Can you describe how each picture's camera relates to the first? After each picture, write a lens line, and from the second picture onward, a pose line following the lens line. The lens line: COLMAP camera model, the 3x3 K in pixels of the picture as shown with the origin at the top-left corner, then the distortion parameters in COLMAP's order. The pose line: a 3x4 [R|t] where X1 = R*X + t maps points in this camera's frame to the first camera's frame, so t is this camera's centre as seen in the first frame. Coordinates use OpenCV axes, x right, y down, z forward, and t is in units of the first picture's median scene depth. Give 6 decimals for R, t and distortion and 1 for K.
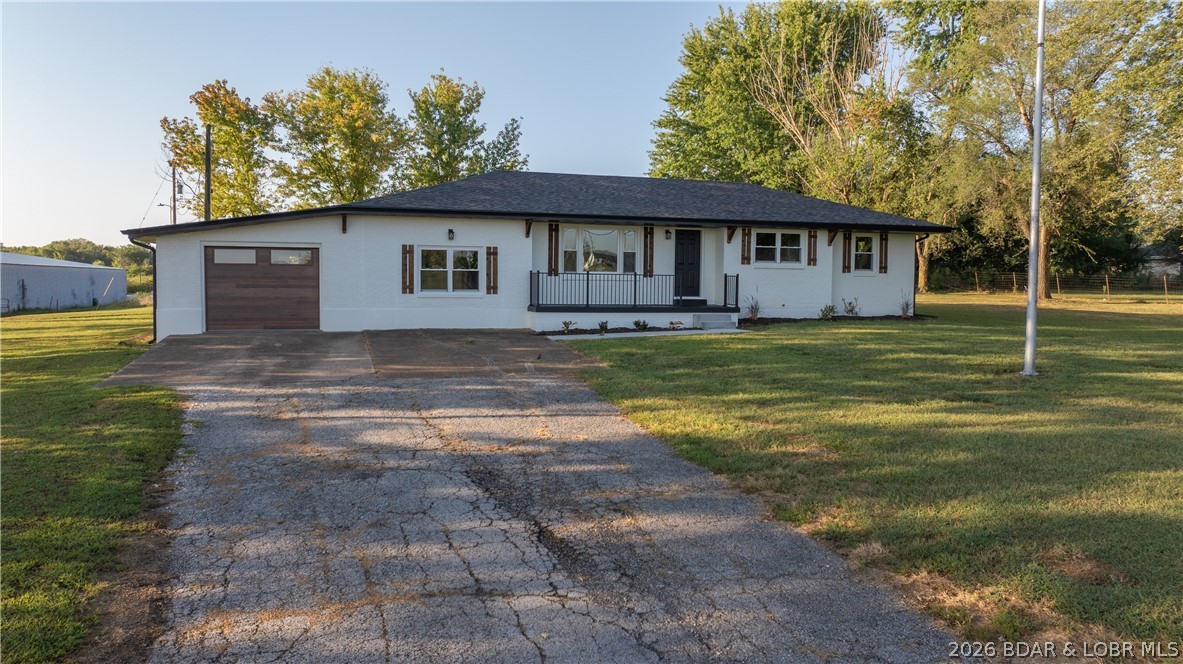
lens RADIAL K [[835.2, 0, 593.0], [0, 835.2, 328.5], [0, 0, 1]] dist [-0.019807, 0.015549]
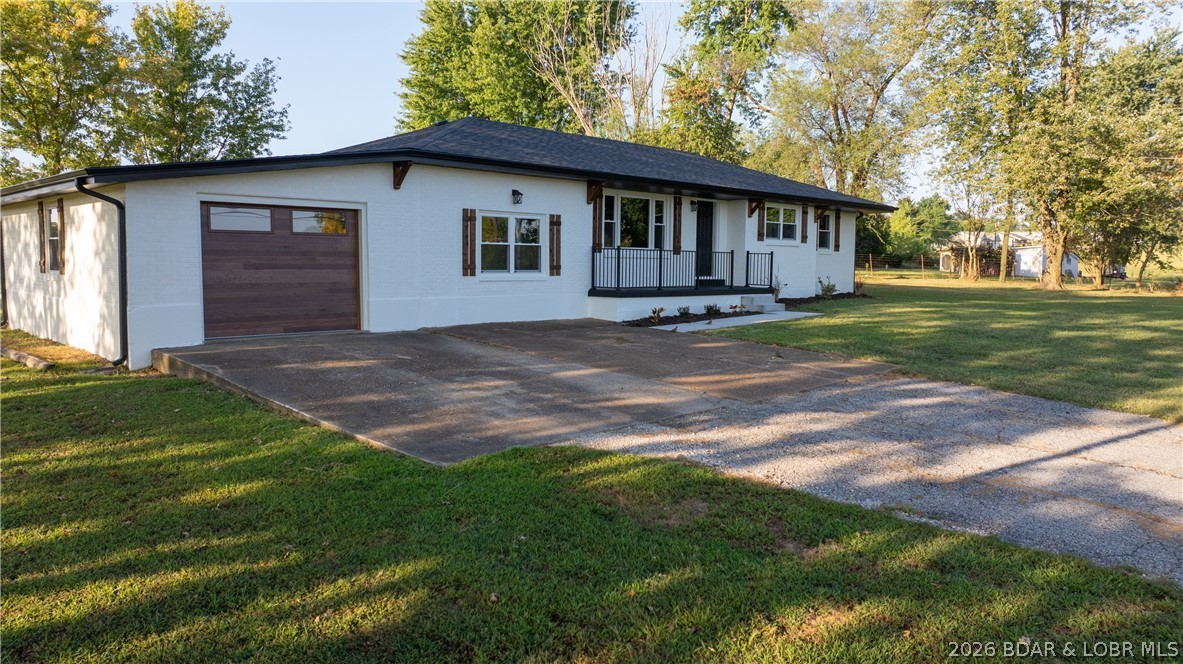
lens RADIAL K [[835.2, 0, 596.5], [0, 835.2, 332.3], [0, 0, 1]] dist [-0.019807, 0.015549]
pose [[0.886240, -0.039394, 0.461549, -0.405422], [0.024852, 0.998986, 0.037546, -0.015009], [-0.462560, -0.021805, 0.886320, 0.261760]]
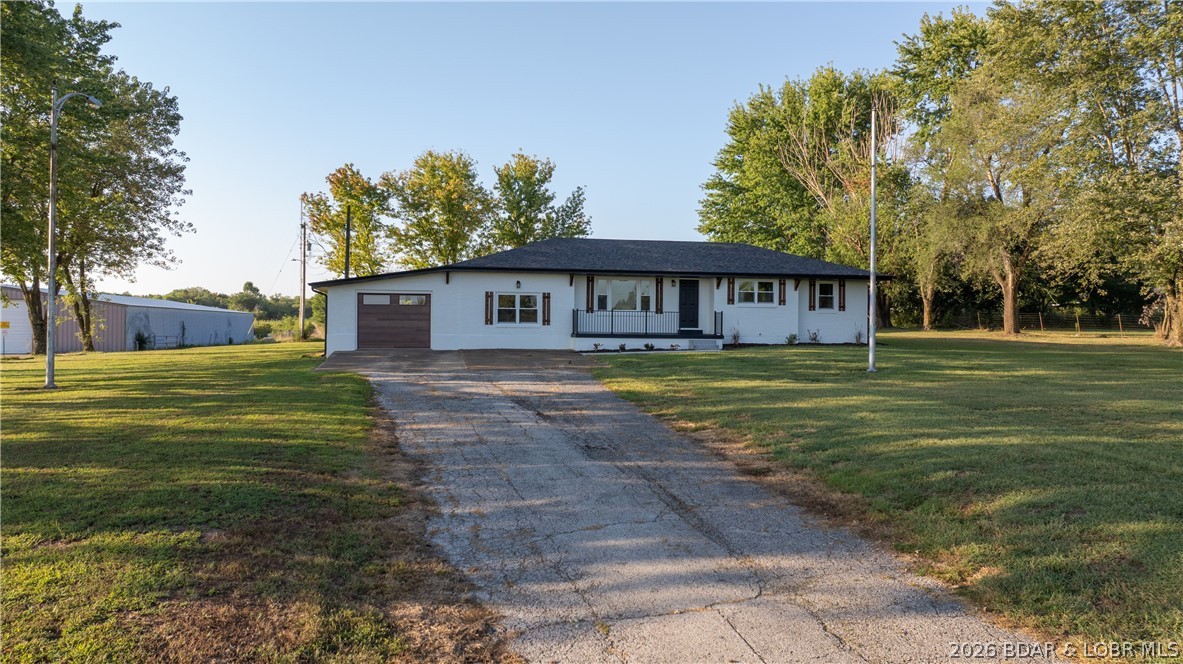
lens RADIAL K [[835.2, 0, 590.2], [0, 835.2, 331.2], [0, 0, 1]] dist [-0.019807, 0.015549]
pose [[0.994595, -0.000413, -0.103829, 0.094654], [-0.004909, 0.998687, -0.050994, 0.038270], [0.103714, 0.051228, 0.993287, -0.386139]]
